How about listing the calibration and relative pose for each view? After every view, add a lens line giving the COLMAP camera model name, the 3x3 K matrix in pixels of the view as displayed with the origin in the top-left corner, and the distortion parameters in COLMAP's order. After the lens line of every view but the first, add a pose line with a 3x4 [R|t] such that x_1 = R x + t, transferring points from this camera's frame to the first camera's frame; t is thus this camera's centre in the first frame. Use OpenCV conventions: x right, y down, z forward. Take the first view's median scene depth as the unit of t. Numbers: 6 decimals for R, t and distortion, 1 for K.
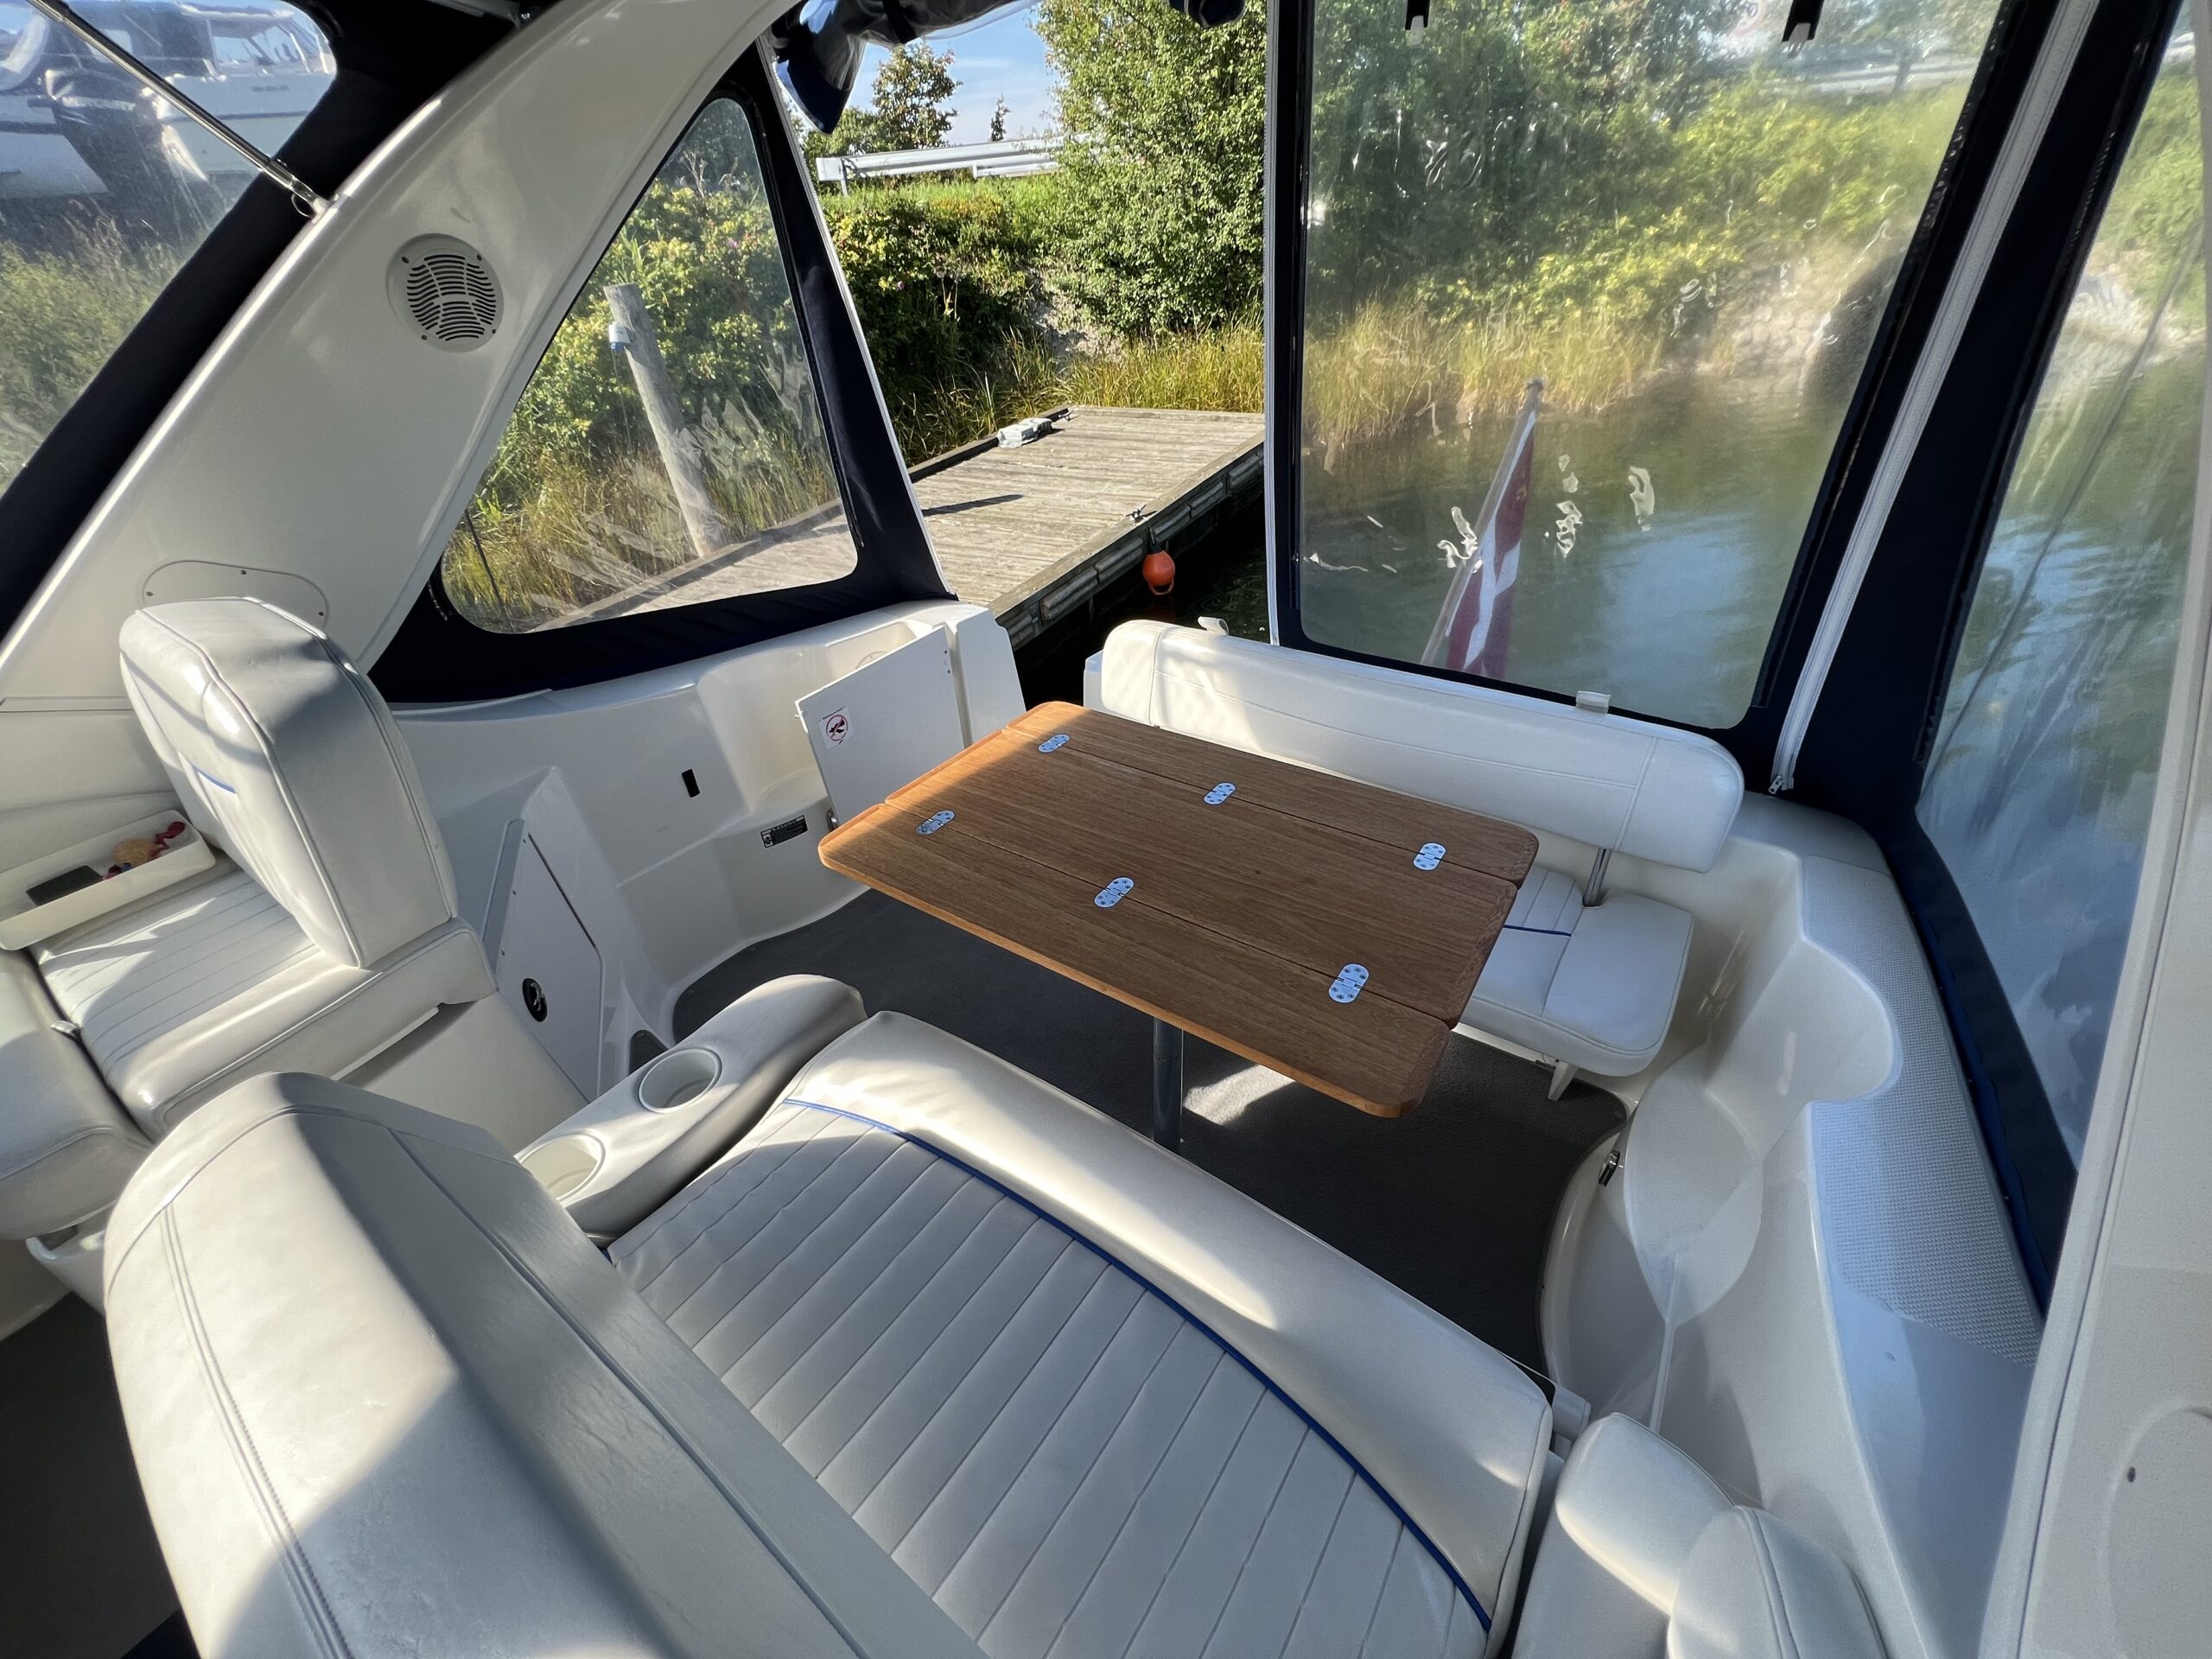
lens RADIAL K [[882.7, 0, 1110.4], [0, 882.7, 829.3], [0, 0, 1]] dist [0.002692, 0.000885]
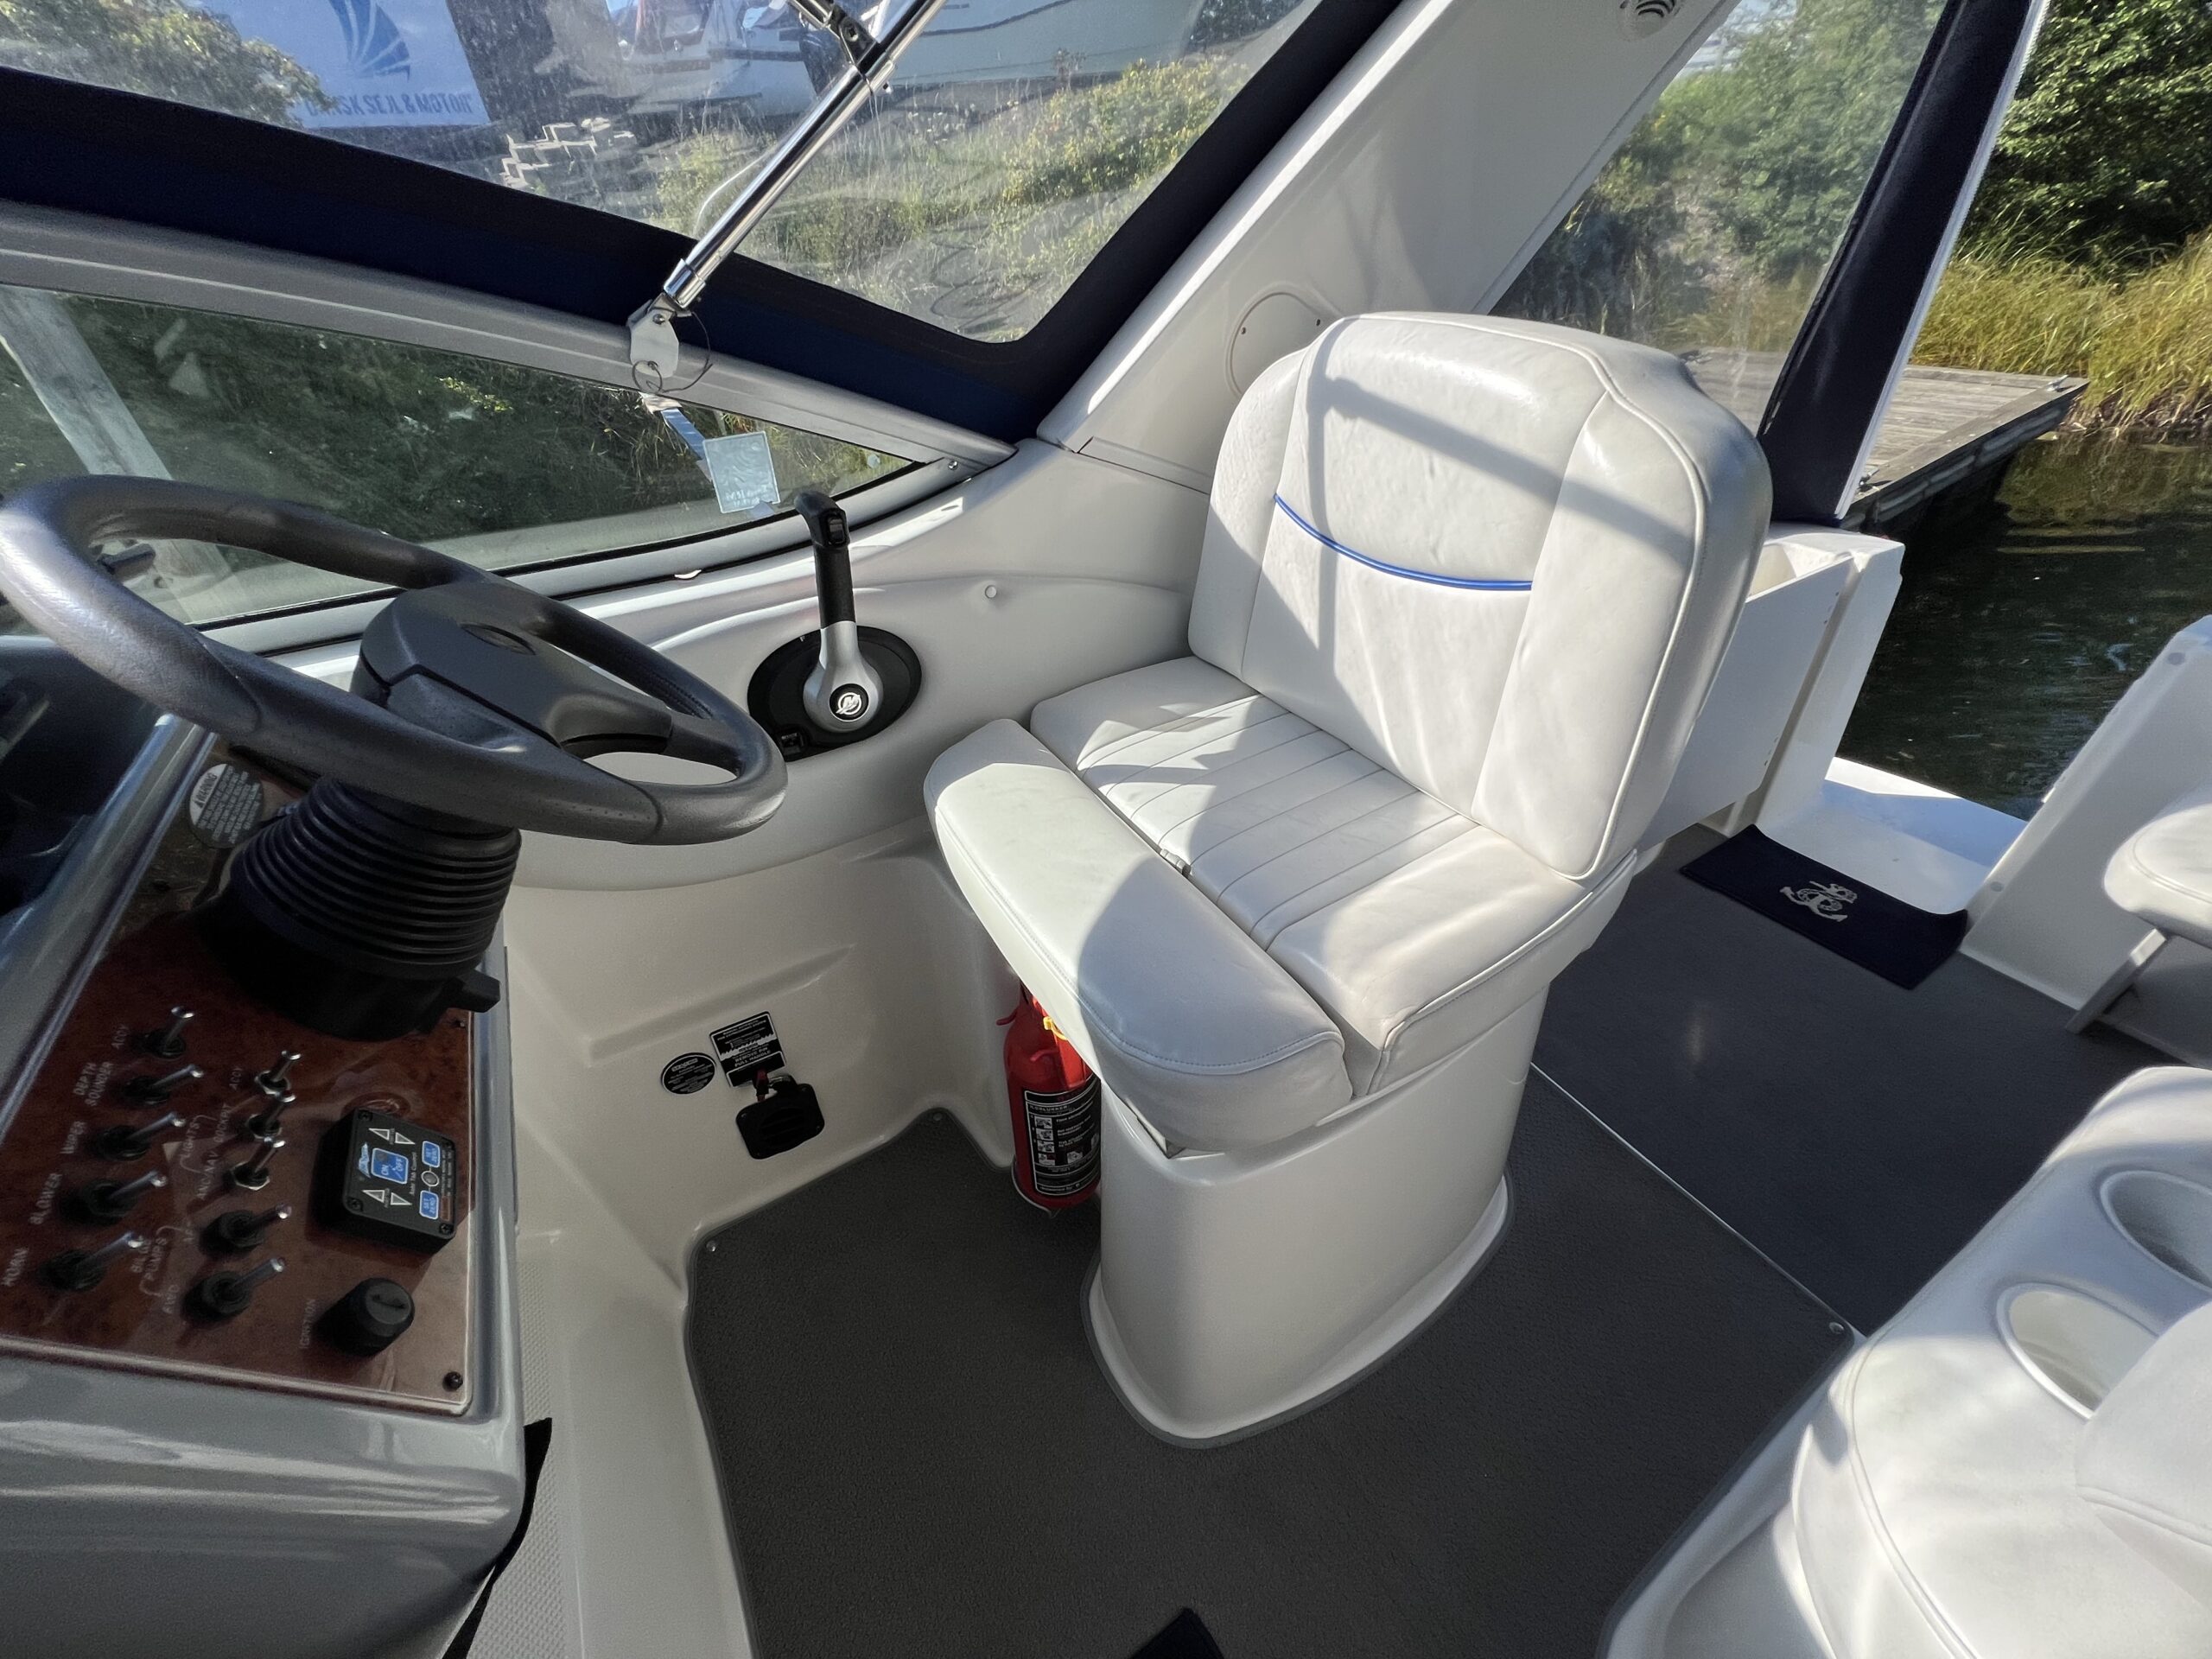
lens RADIAL K [[893.7, 0, 1097.4], [0, 893.7, 839.4], [0, 0, 1]] dist [-0.004618, 0.002036]
pose [[0.900697, 0.265178, -0.344130, -0.121158], [-0.249543, 0.964187, 0.089846, 0.019210], [0.355631, 0.004952, 0.934614, 0.030772]]
